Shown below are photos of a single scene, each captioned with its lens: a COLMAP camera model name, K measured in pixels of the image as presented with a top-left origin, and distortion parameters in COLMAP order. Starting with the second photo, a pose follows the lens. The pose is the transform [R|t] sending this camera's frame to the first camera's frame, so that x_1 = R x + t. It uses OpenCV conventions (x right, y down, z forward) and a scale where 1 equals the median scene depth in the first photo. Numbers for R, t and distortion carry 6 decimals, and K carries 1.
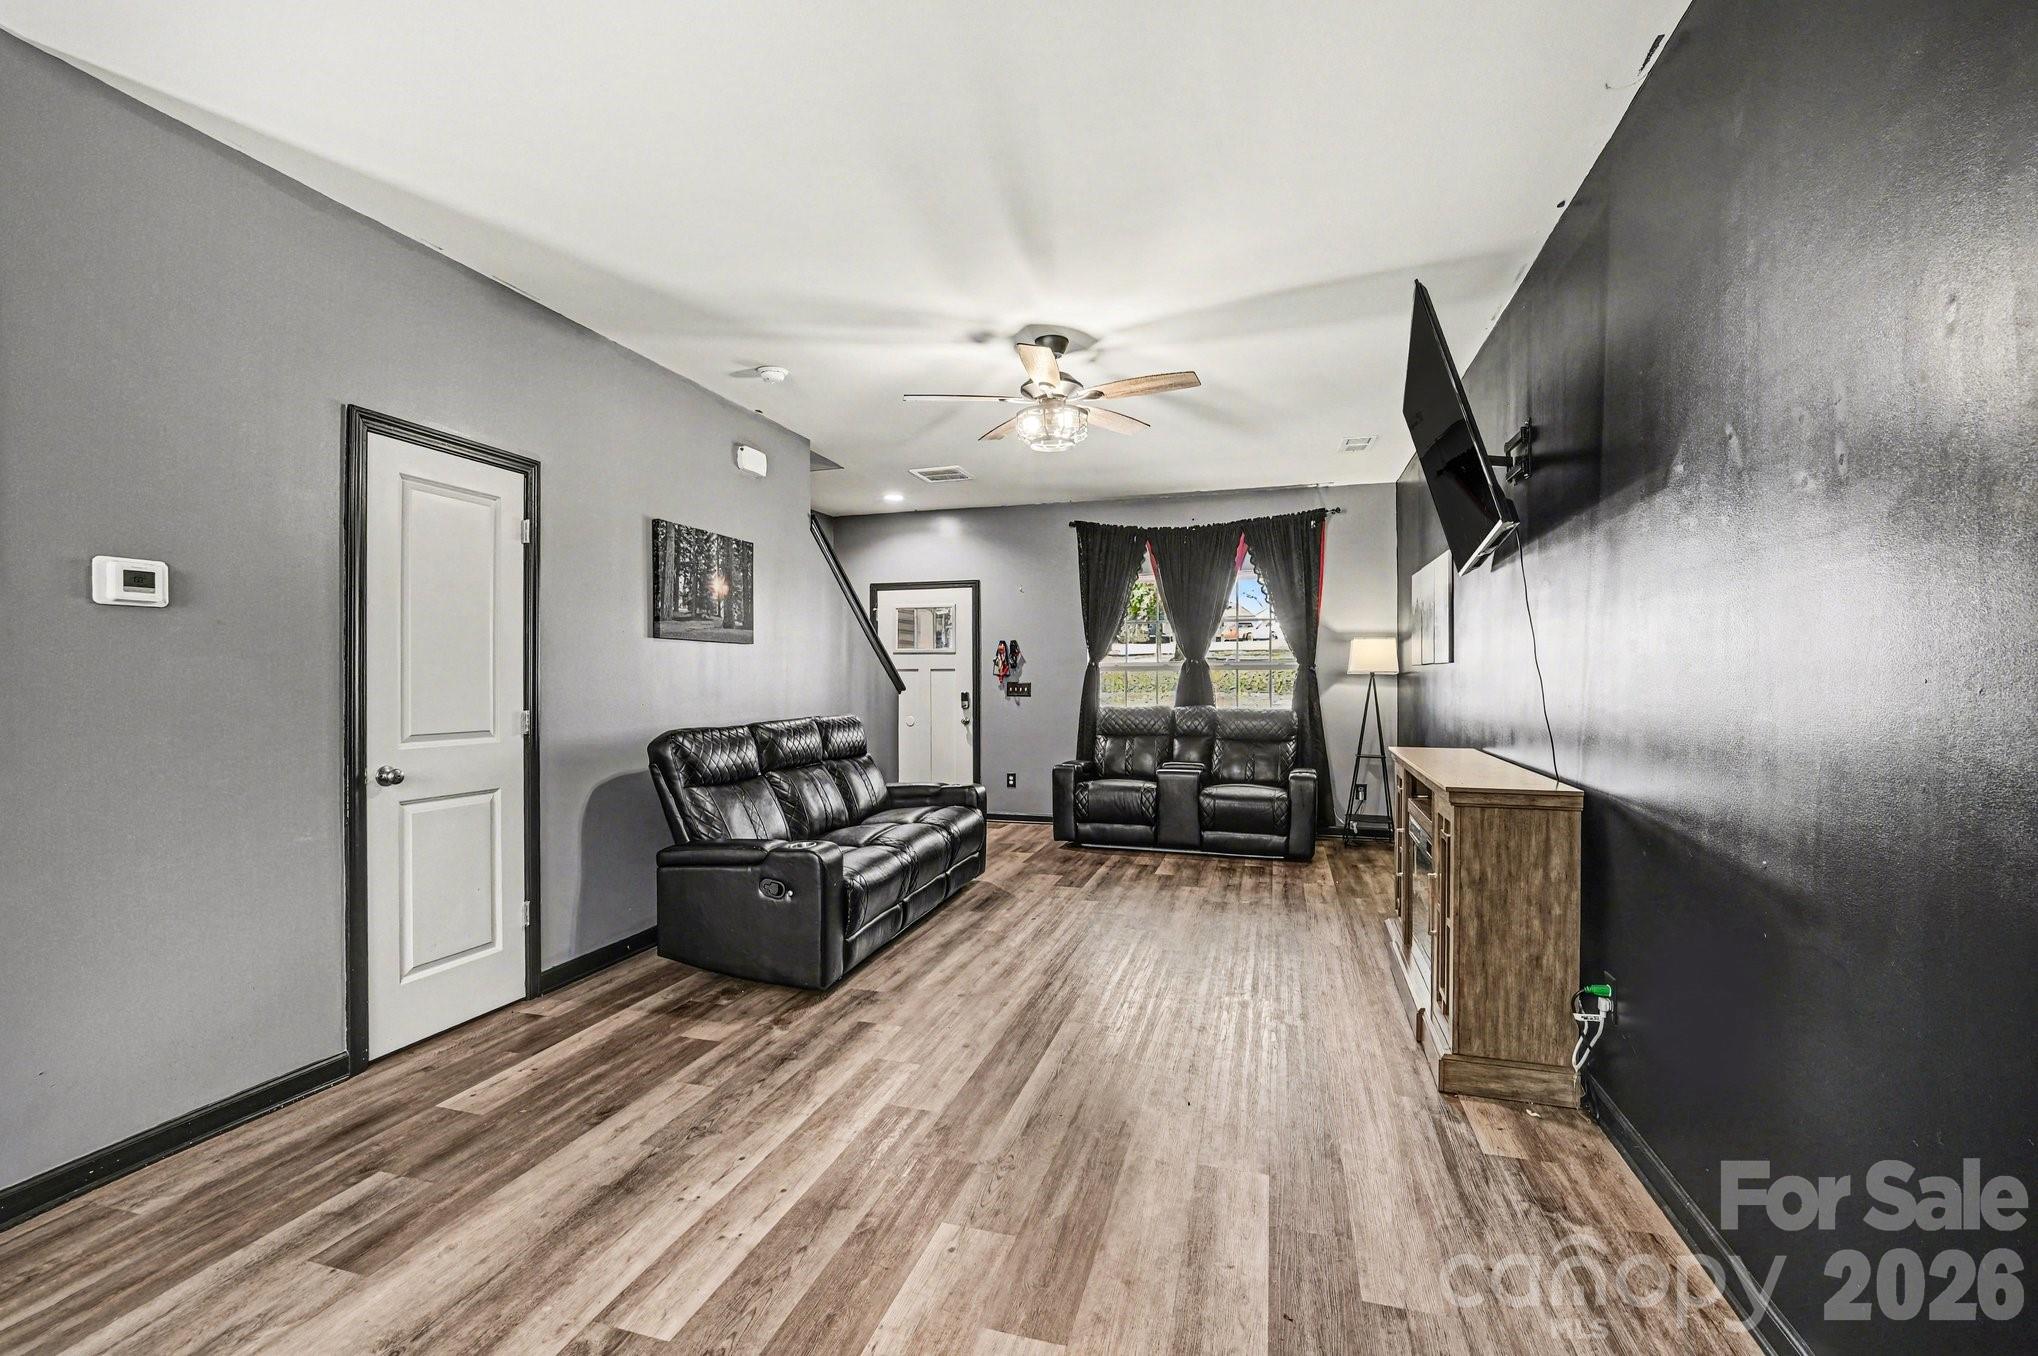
lens RADIAL K [[874.8, 0, 1012.6], [0, 874.8, 670.1], [0, 0, 1]] dist [-0.013785, 0.000371]
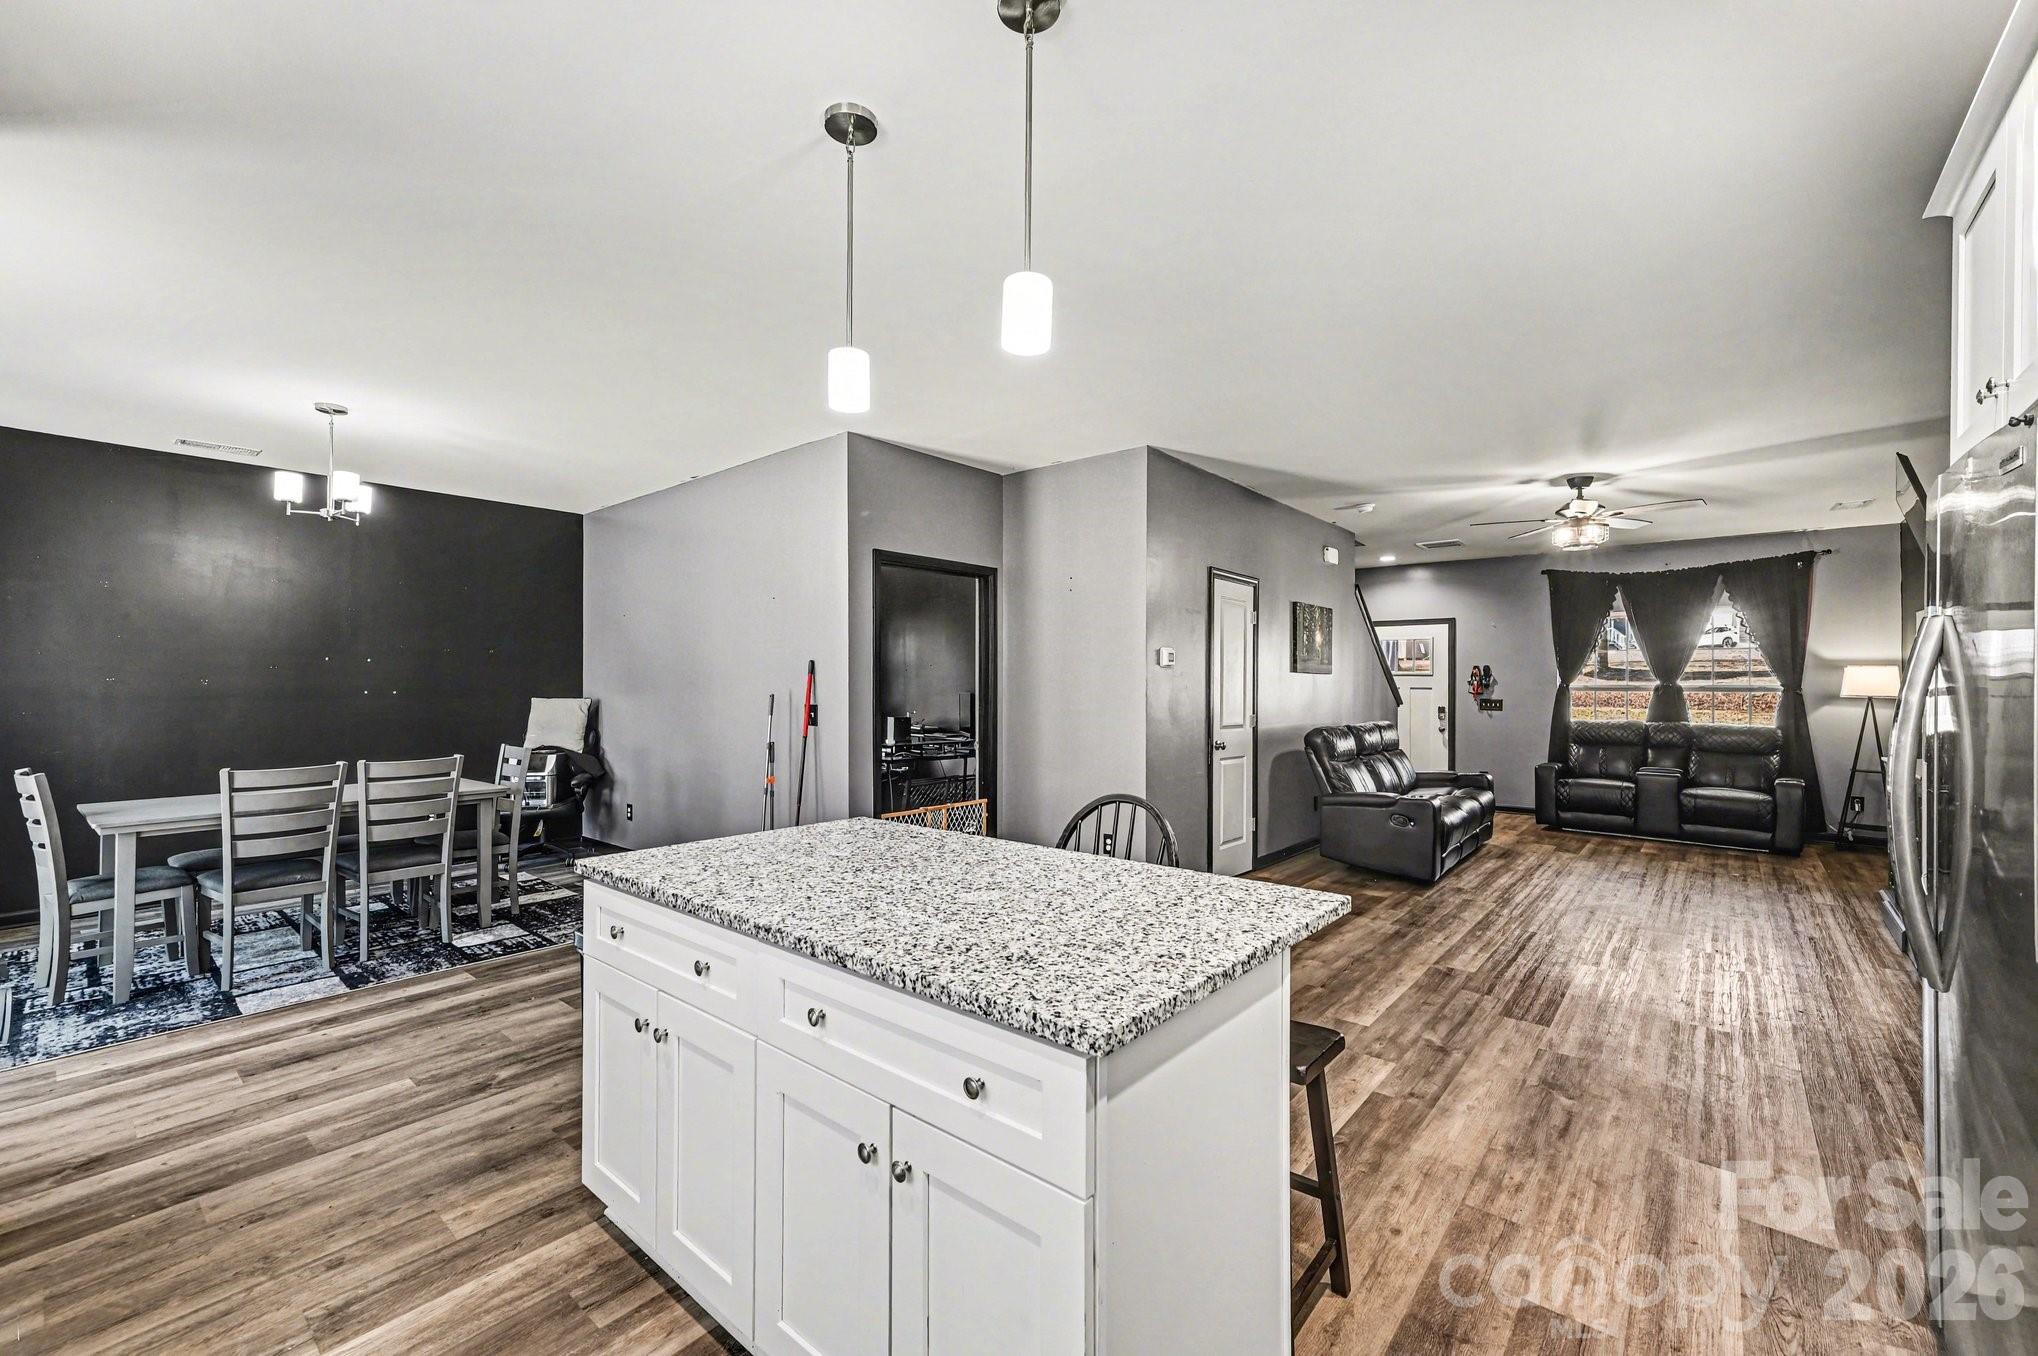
lens RADIAL K [[837.1, 0, 1022.1], [0, 837.1, 671.1], [0, 0, 1]] dist [0.014855, 0.000814]
pose [[0.920038, 0.002090, -0.391823, -0.159624], [-0.005720, 0.999951, -0.008098, -0.014173], [0.391786, 0.009692, 0.920005, -0.425896]]
